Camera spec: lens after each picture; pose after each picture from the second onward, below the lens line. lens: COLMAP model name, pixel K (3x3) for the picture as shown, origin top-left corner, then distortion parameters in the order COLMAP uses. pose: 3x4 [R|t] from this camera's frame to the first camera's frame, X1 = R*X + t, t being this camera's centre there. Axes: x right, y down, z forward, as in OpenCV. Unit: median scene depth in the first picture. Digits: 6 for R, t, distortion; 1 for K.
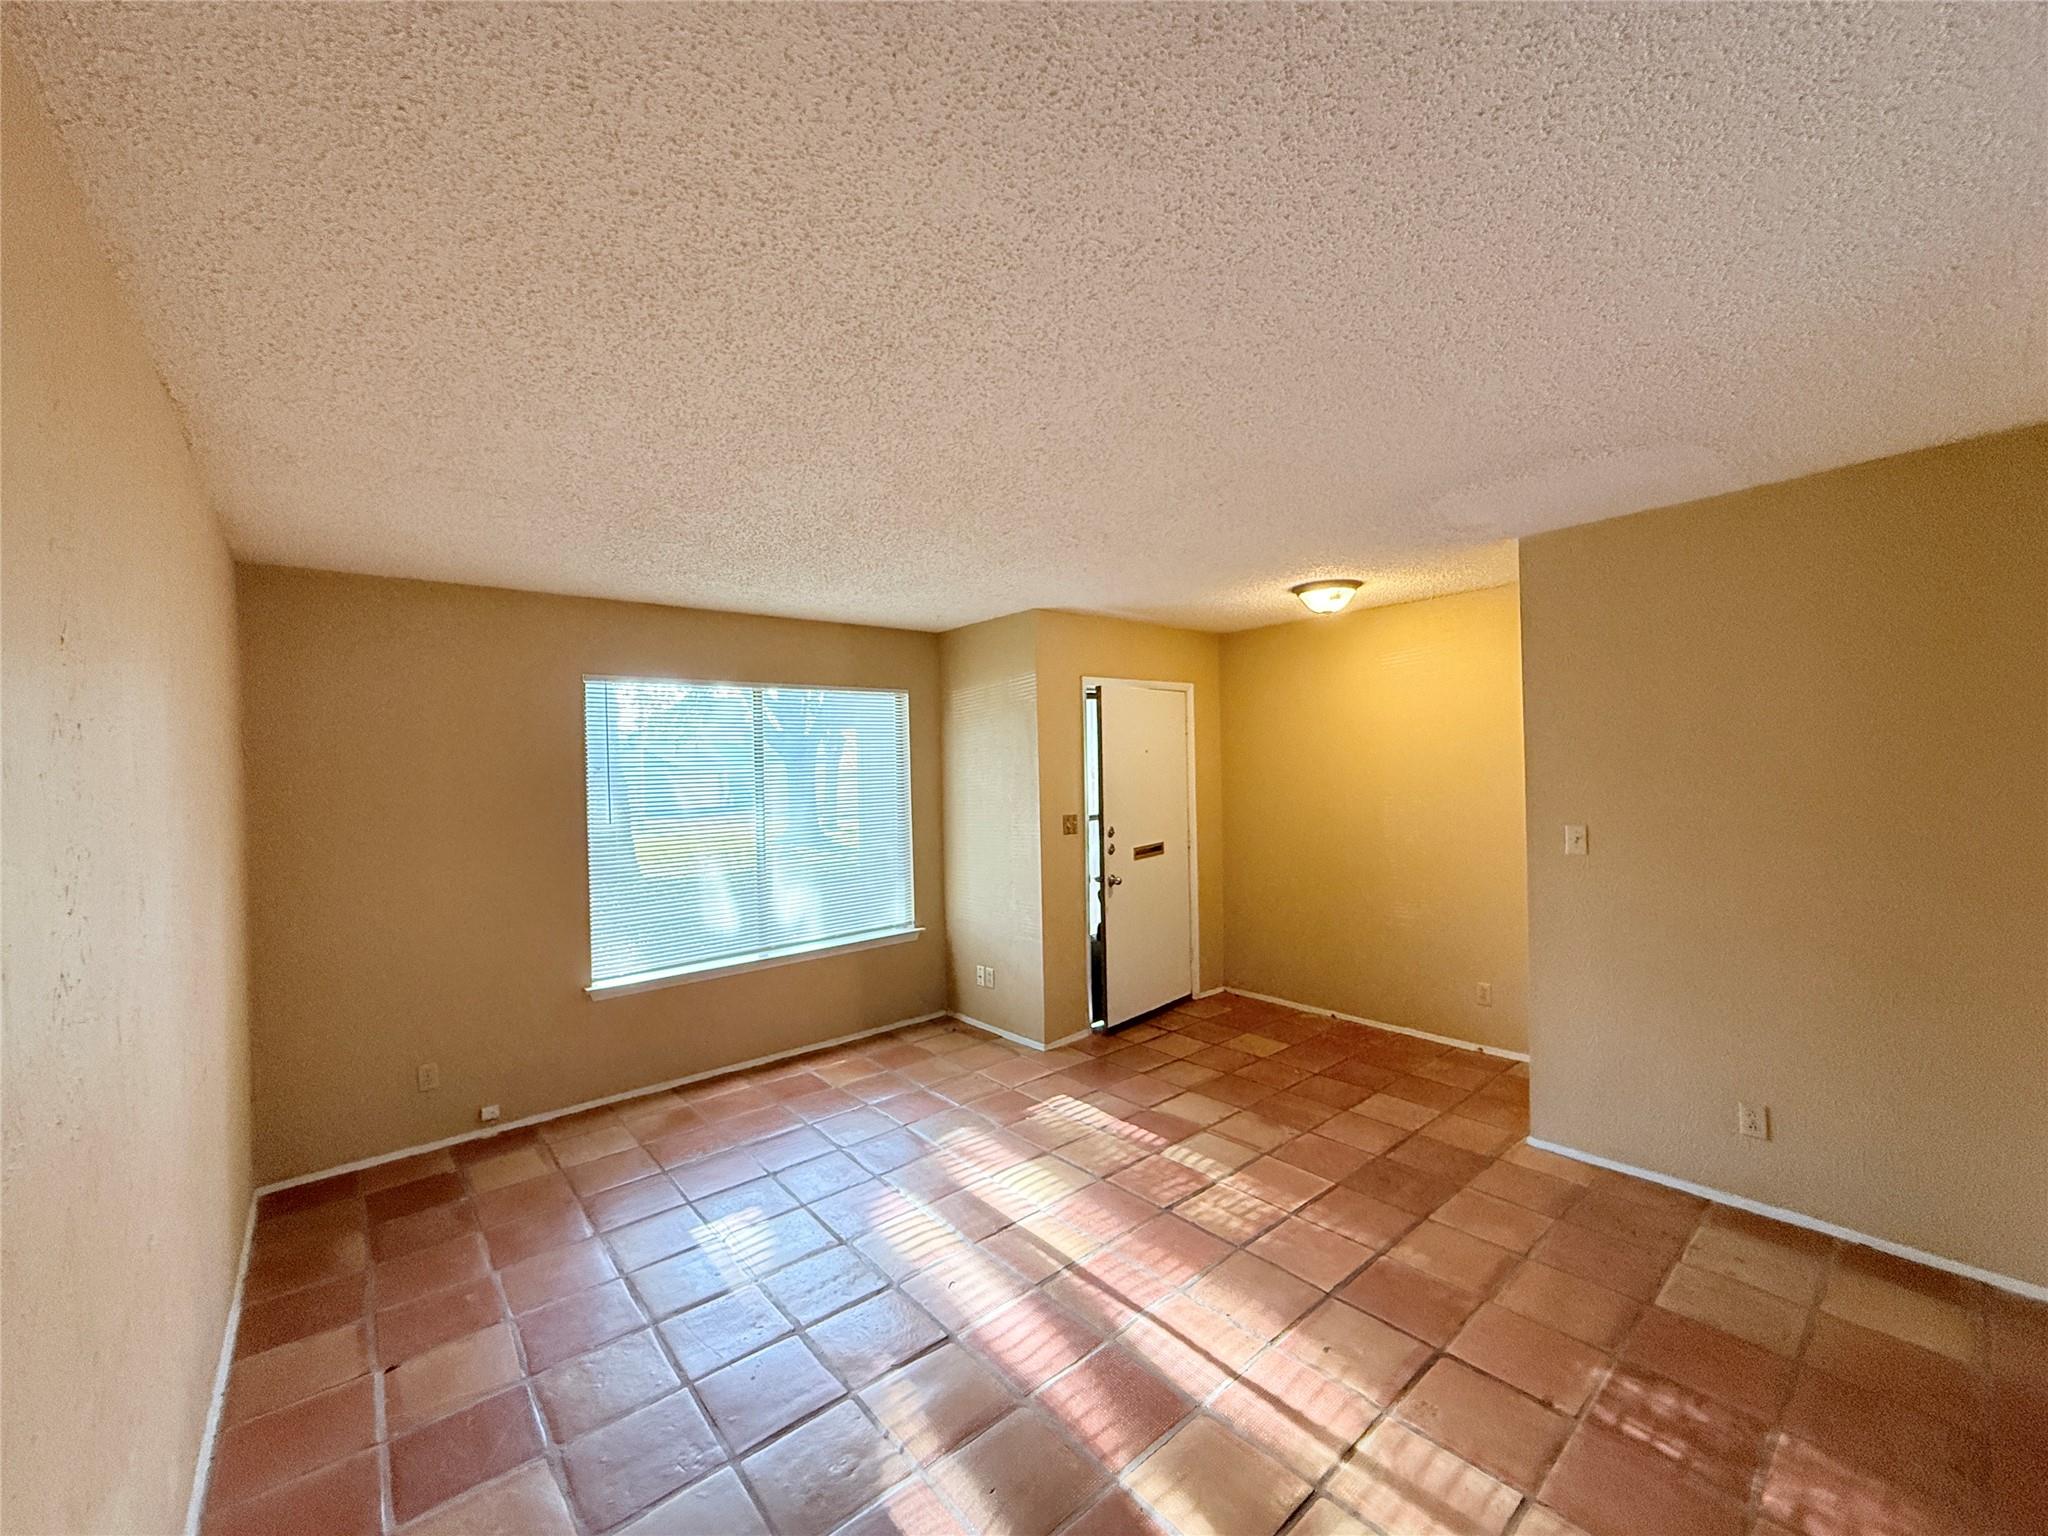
lens RADIAL K [[809.4, 0, 1020.8], [0, 809.4, 769.7], [0, 0, 1]] dist [-0.001230, 0.000034]
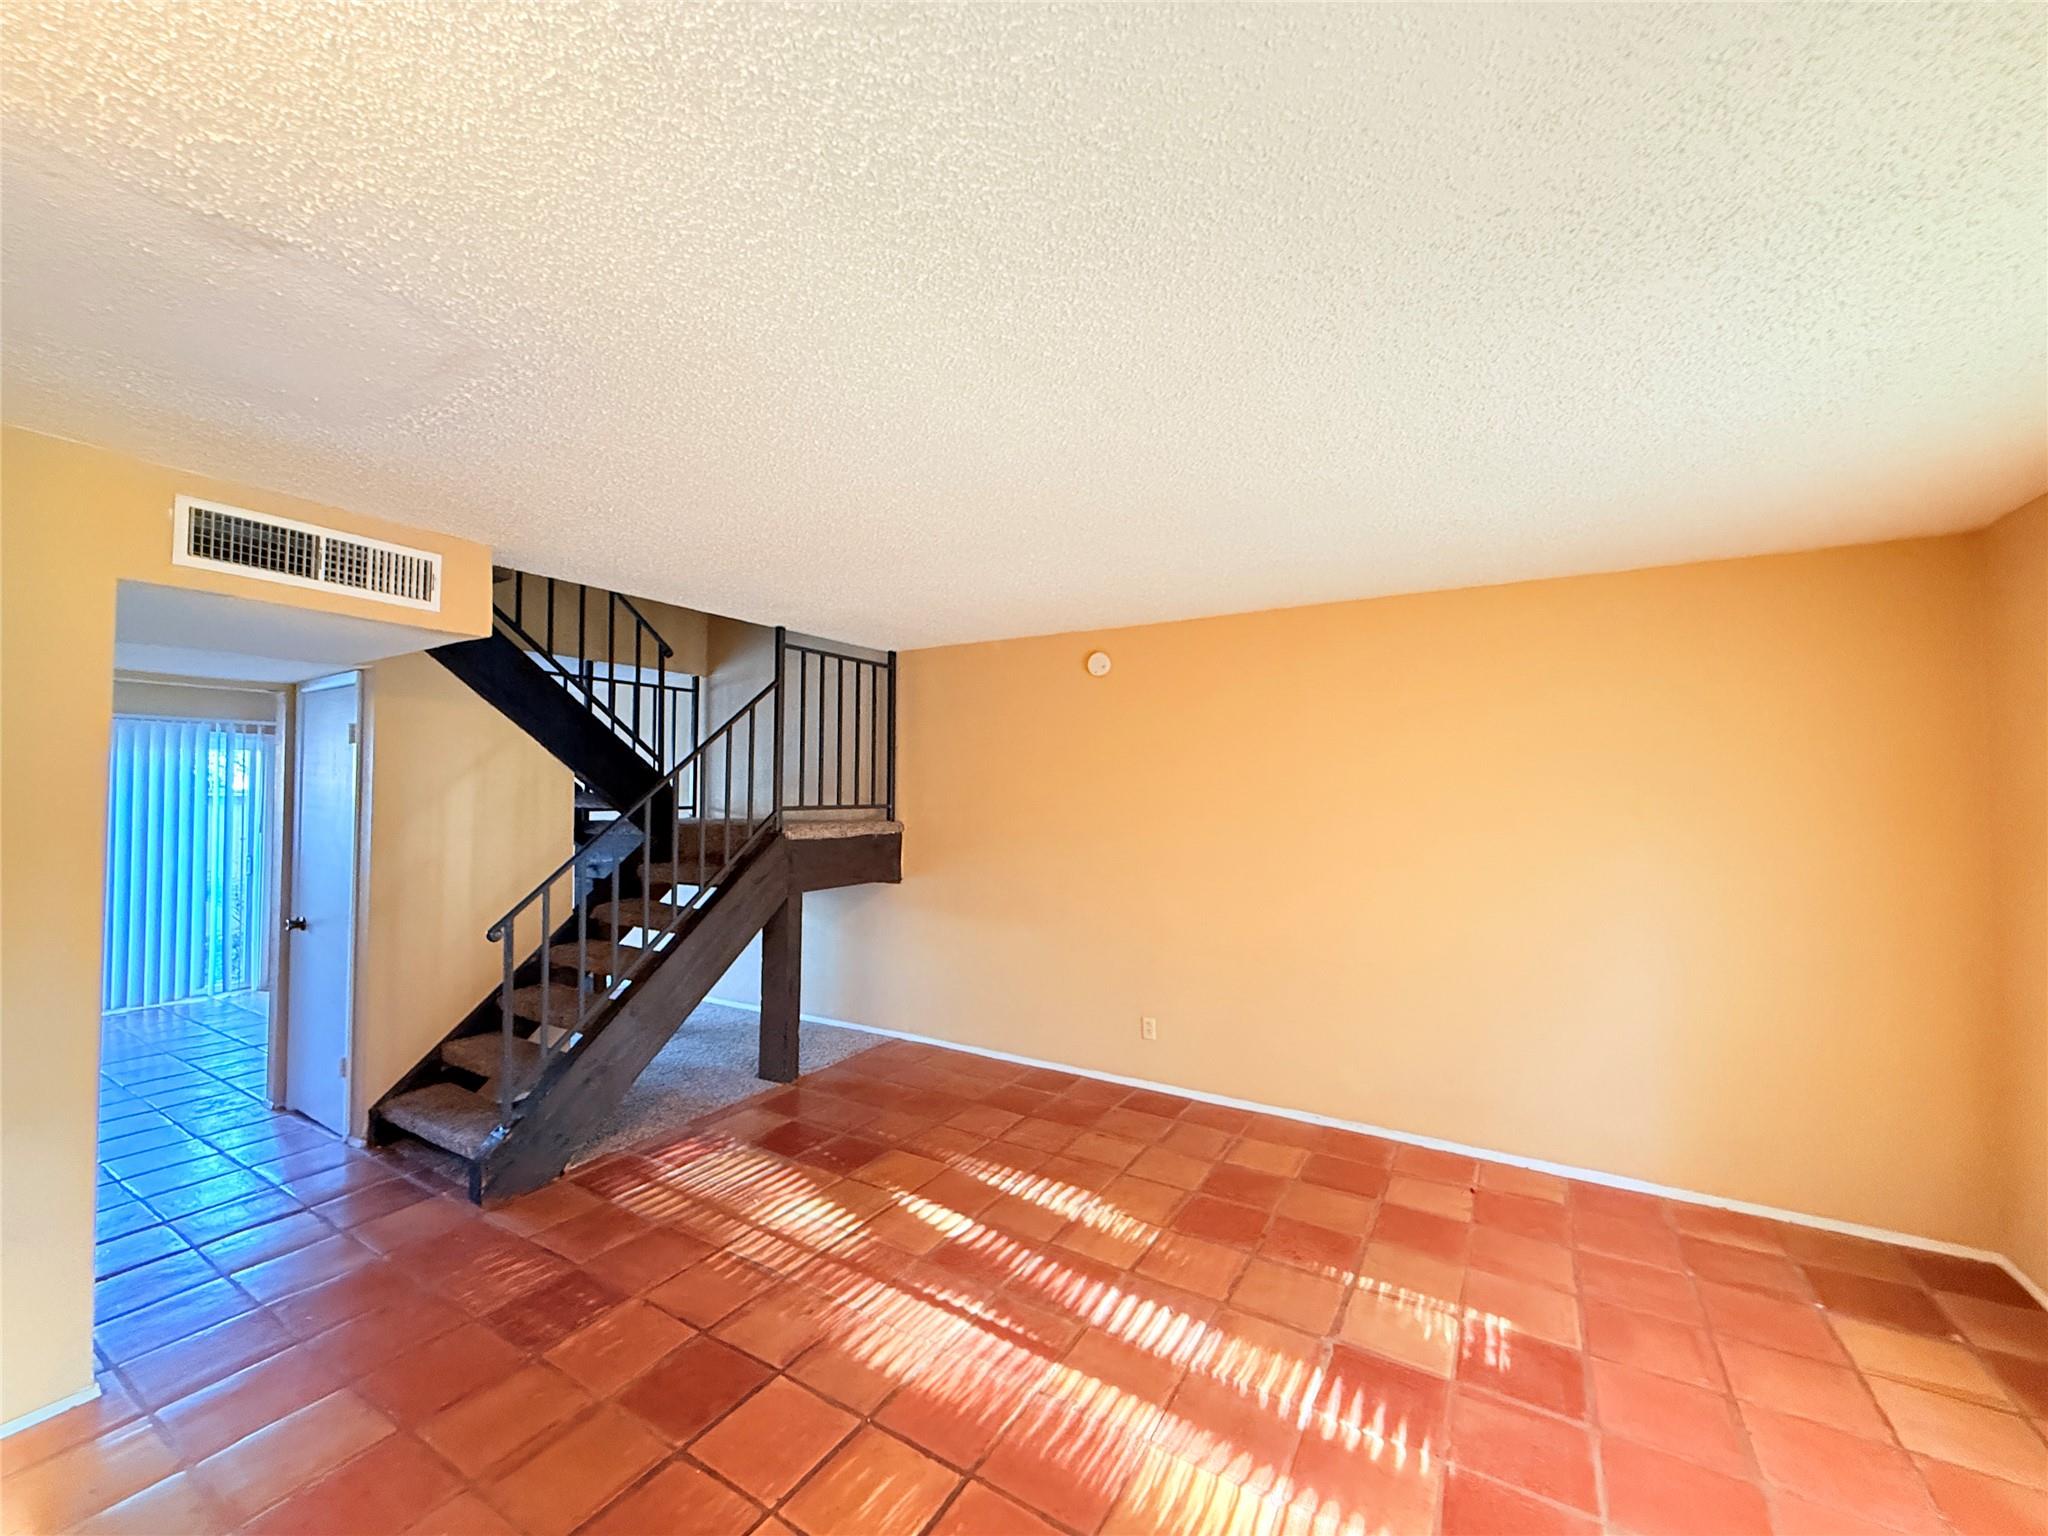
lens RADIAL K [[815.7, 0, 1017.2], [0, 815.7, 770.3], [0, 0, 1]] dist [-0.001154, 0.000070]
pose [[-0.942270, 0.018402, -0.334347, 0.235136], [0.023090, 0.999683, -0.010053, -0.009997], [0.334056, -0.017193, -0.942396, 1.090835]]
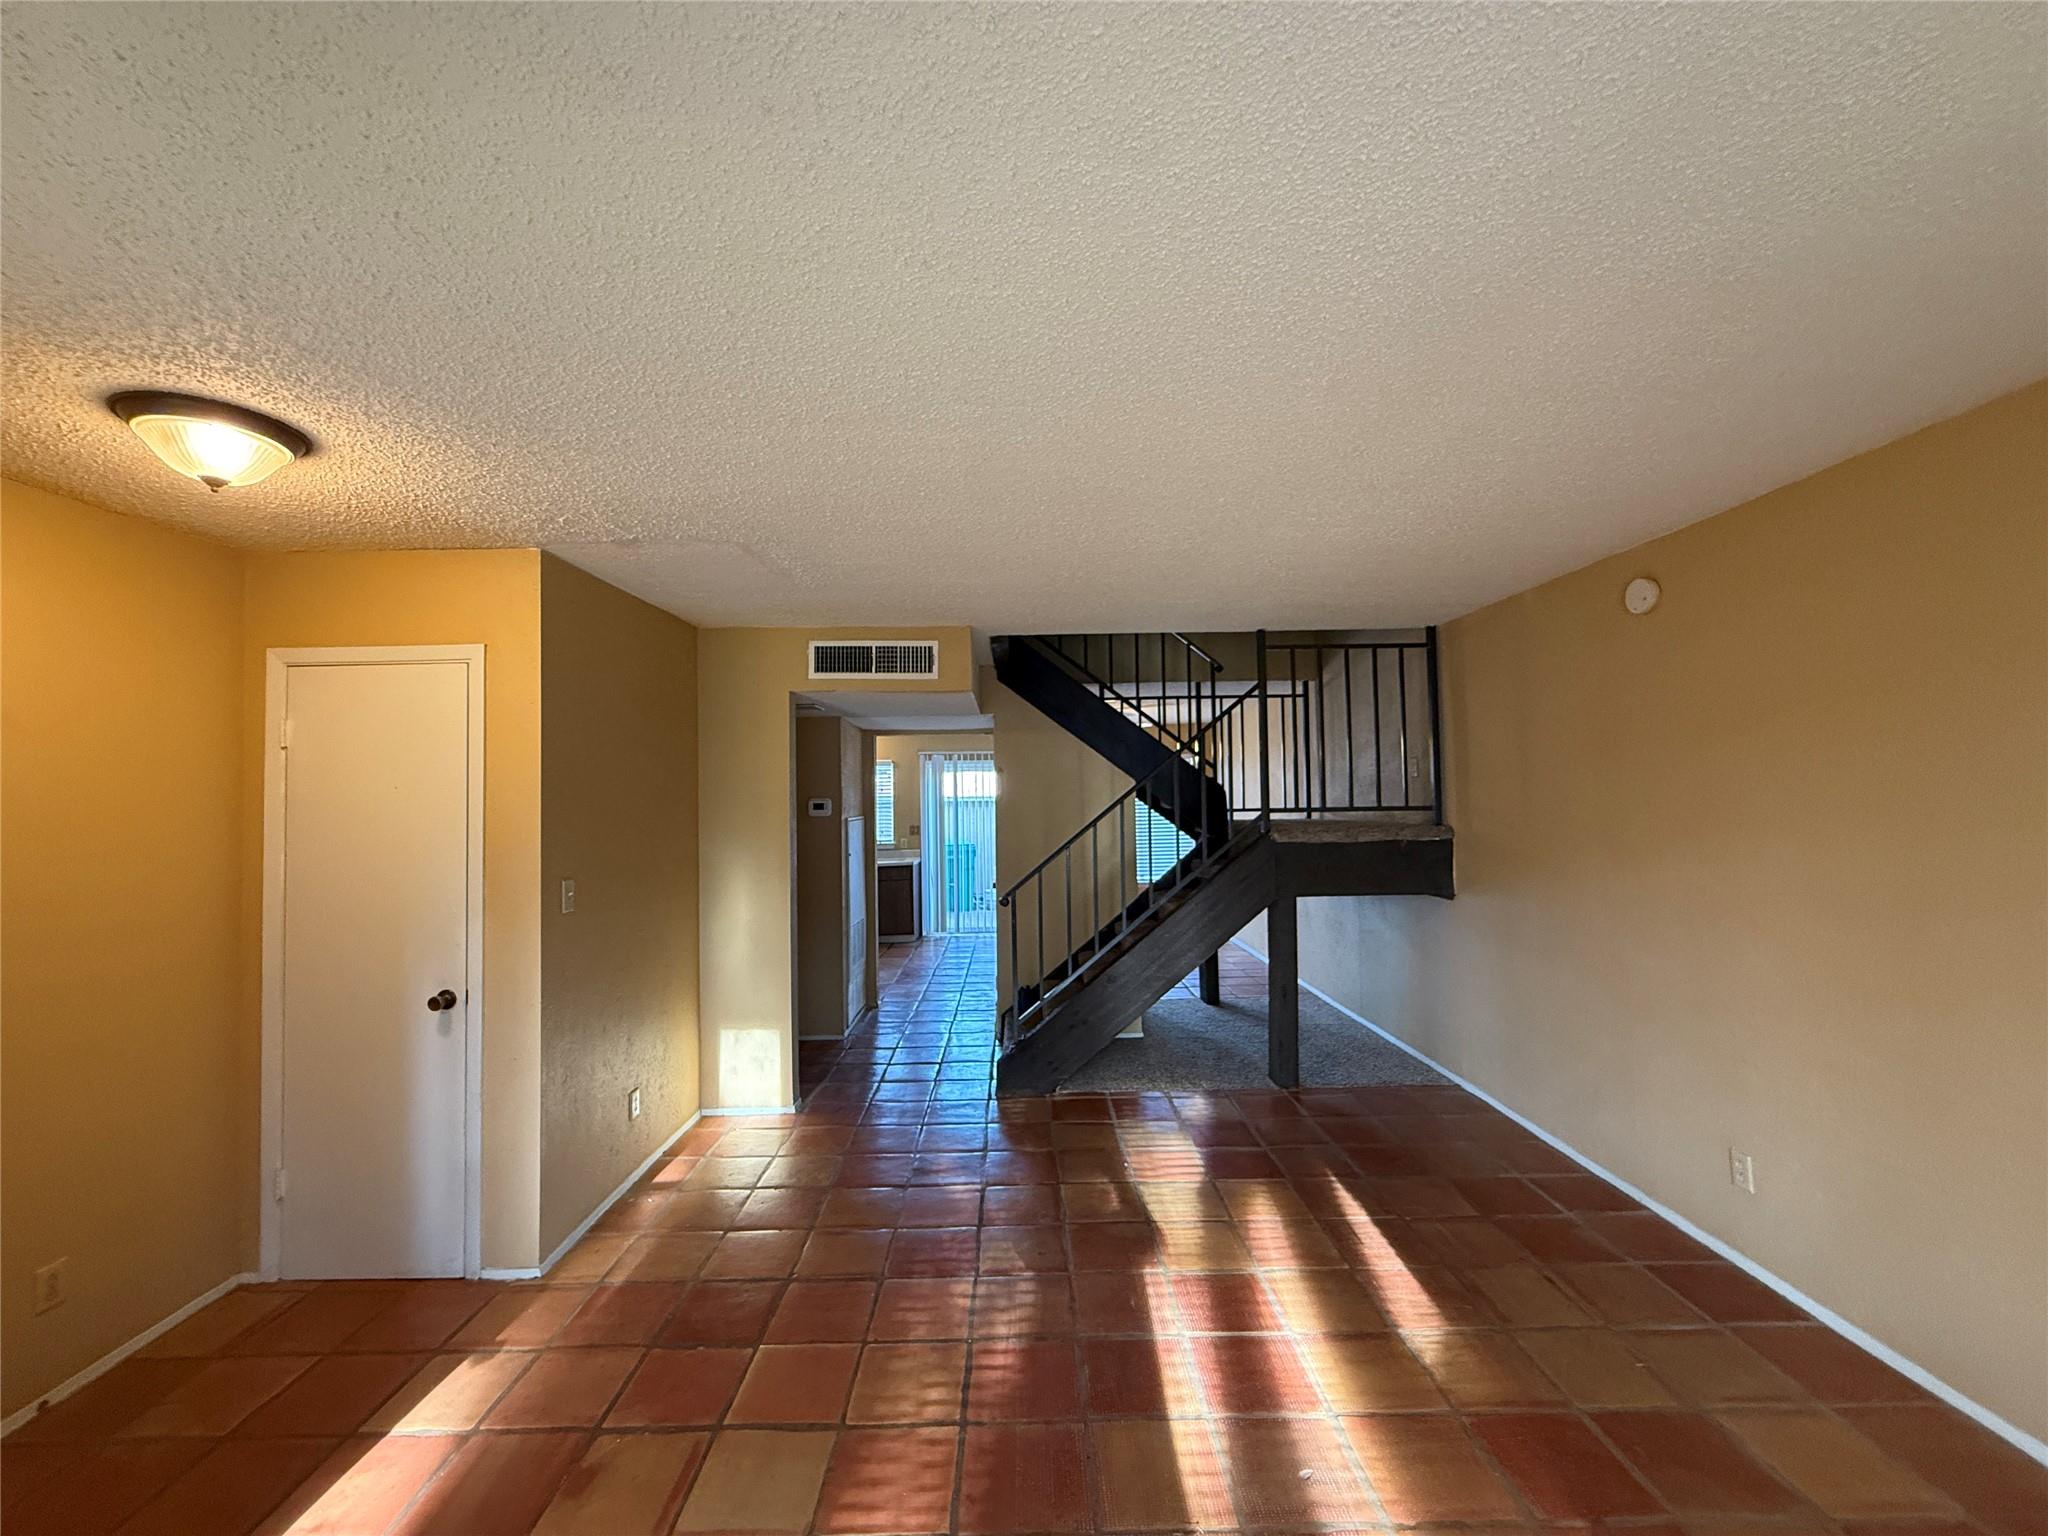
lens RADIAL K [[809.4, 0, 1020.8], [0, 809.4, 769.7], [0, 0, 1]] dist [-0.001230, 0.000034]
pose [[-0.779809, 0.063839, 0.622754, -0.223576], [0.042229, 0.997885, -0.049414, 0.006889], [-0.624591, -0.012235, -0.780856, 1.016801]]
